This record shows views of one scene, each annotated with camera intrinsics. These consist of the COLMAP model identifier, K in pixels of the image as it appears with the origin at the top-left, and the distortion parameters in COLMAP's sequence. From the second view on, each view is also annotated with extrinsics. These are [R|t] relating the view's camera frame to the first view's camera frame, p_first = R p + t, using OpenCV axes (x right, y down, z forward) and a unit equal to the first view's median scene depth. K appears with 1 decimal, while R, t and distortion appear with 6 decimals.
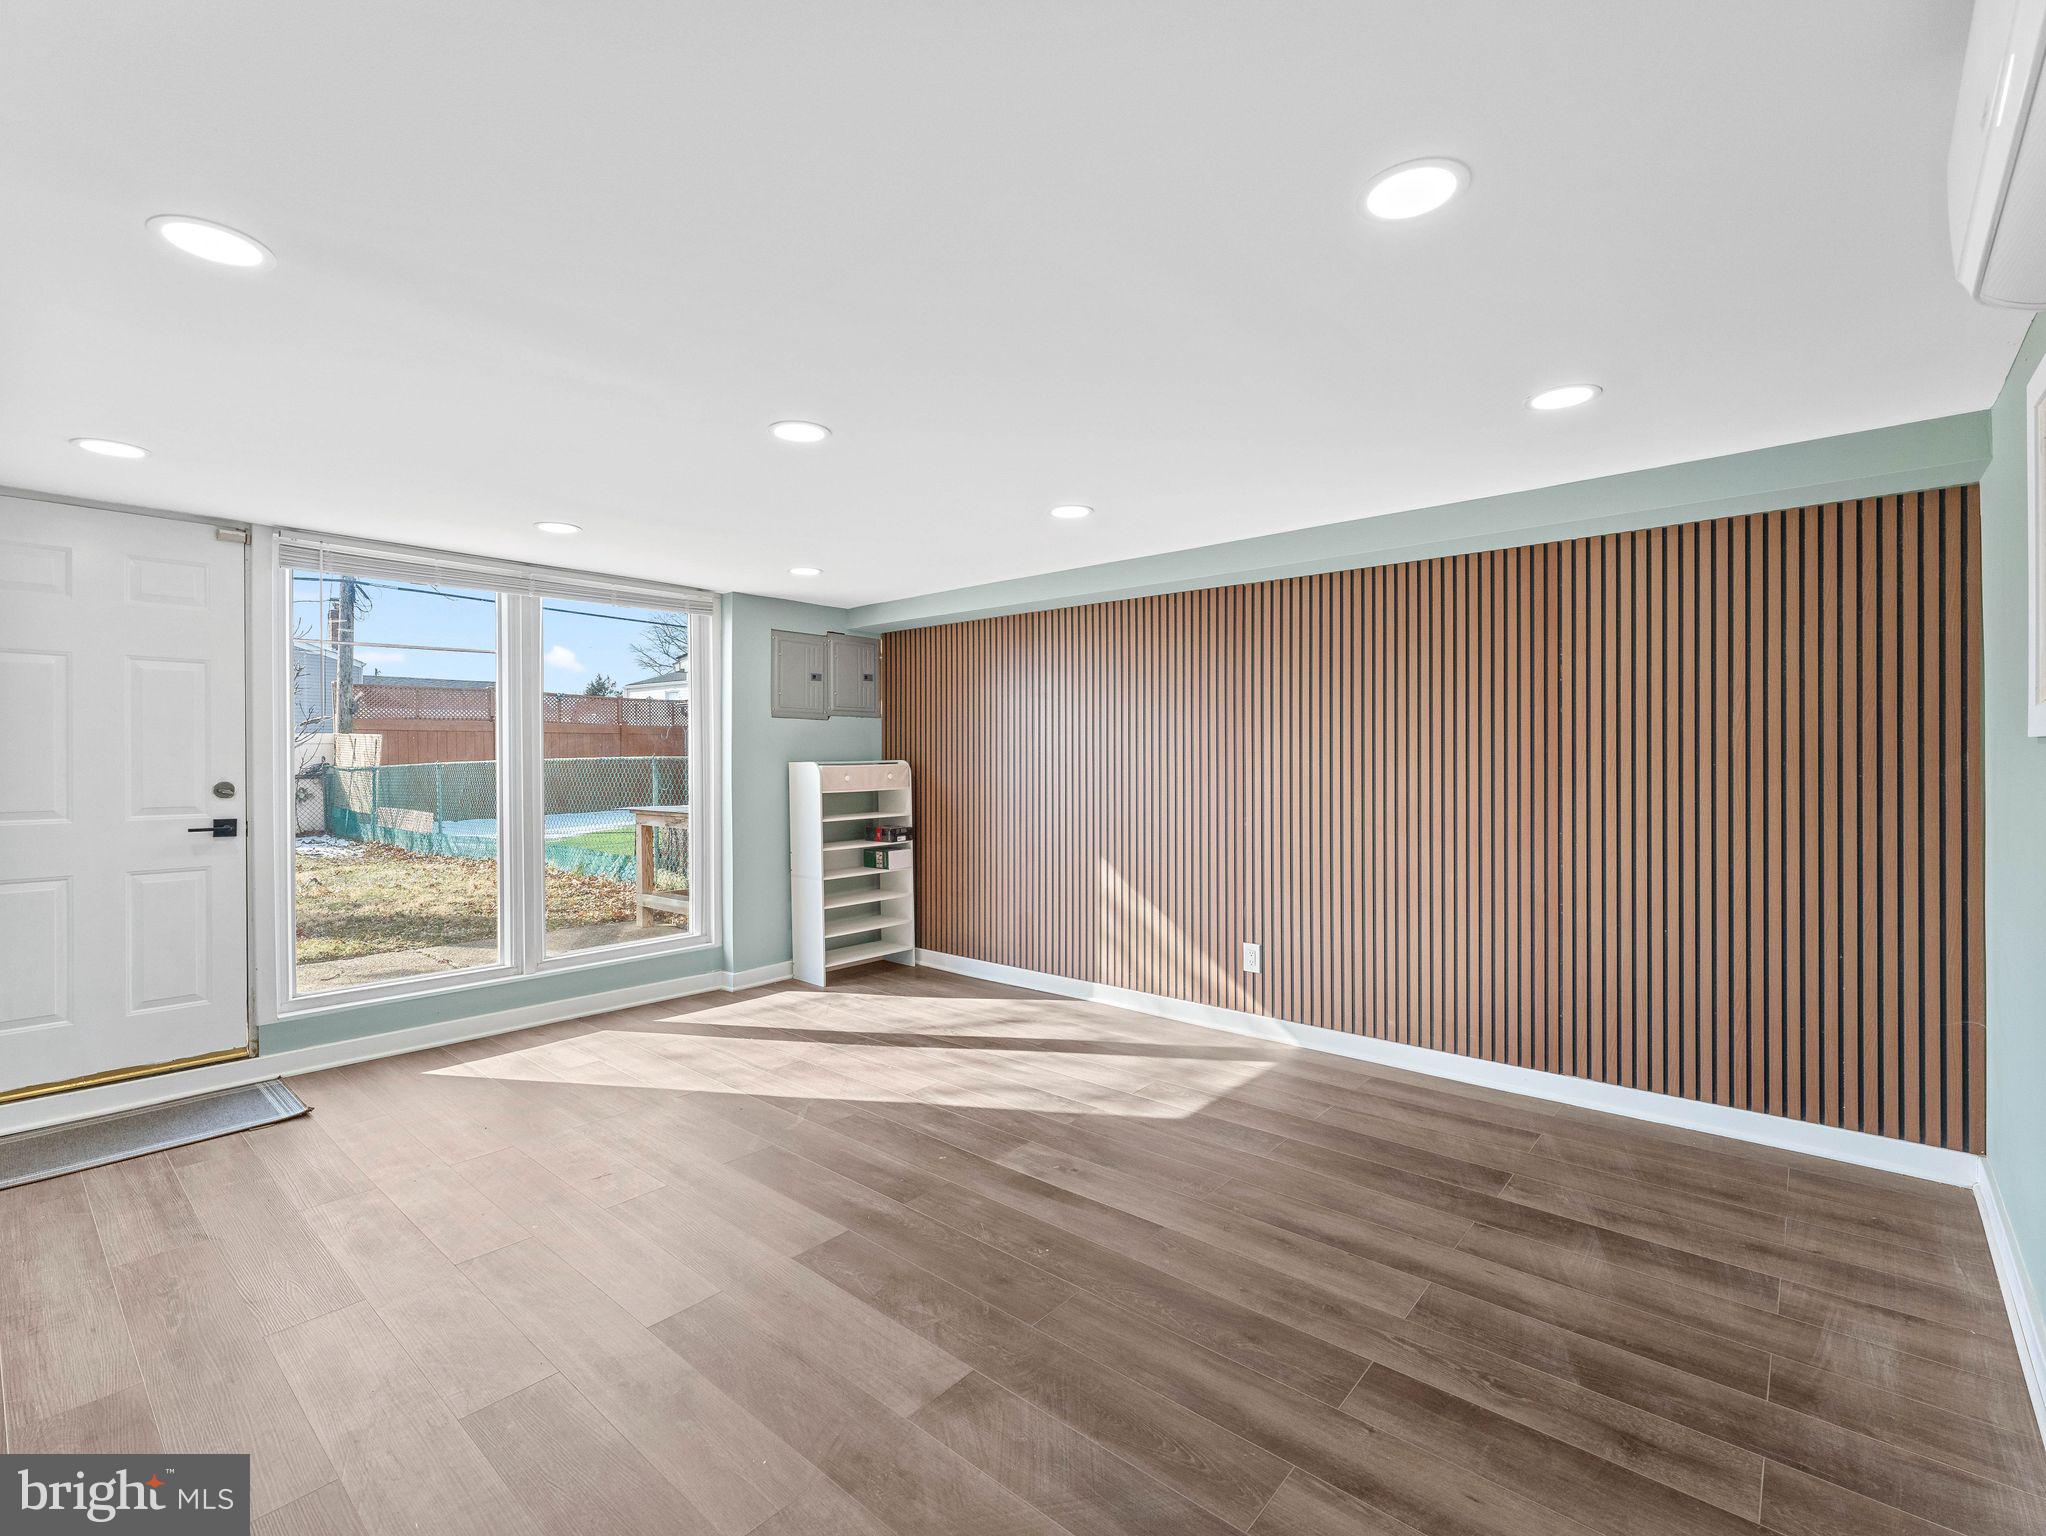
lens RADIAL K [[936.0, 0, 1022.1], [0, 936.0, 762.0], [0, 0, 1]] dist [-0.000494, 0.001577]
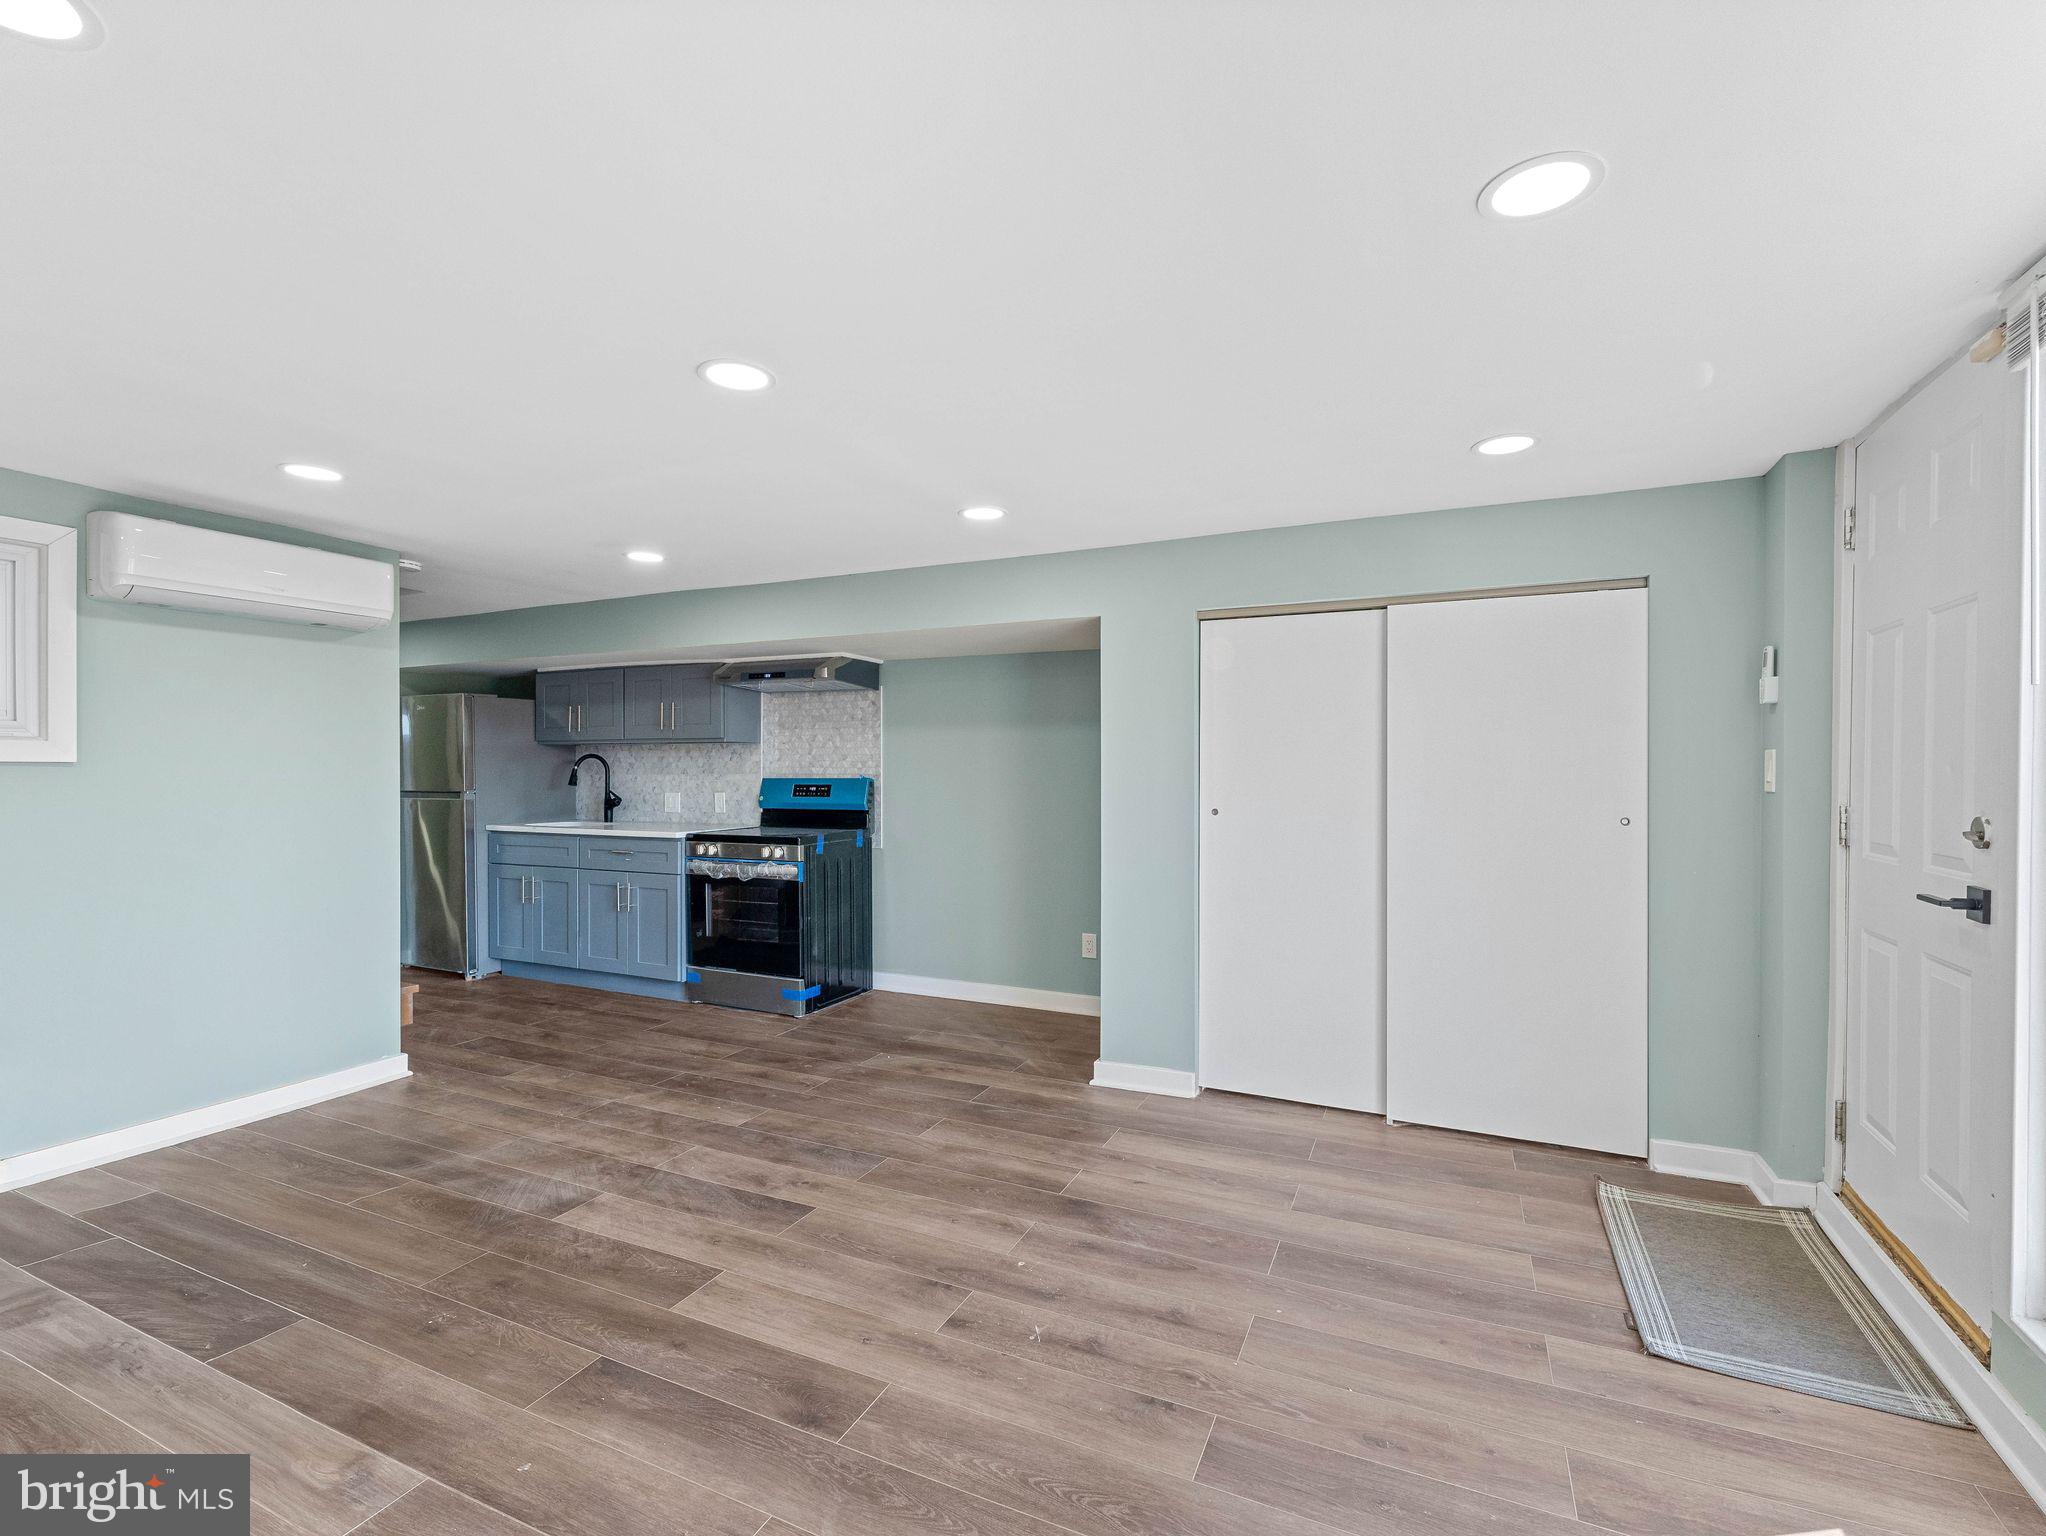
lens RADIAL K [[936.0, 0, 1022.1], [0, 936.0, 762.0], [0, 0, 1]] dist [-0.000494, 0.001577]
pose [[-0.962084, 0.001191, -0.272751, -0.266202], [0.000665, 0.999998, 0.002023, -0.017096], [0.272753, 0.001765, -0.962082, 1.952549]]
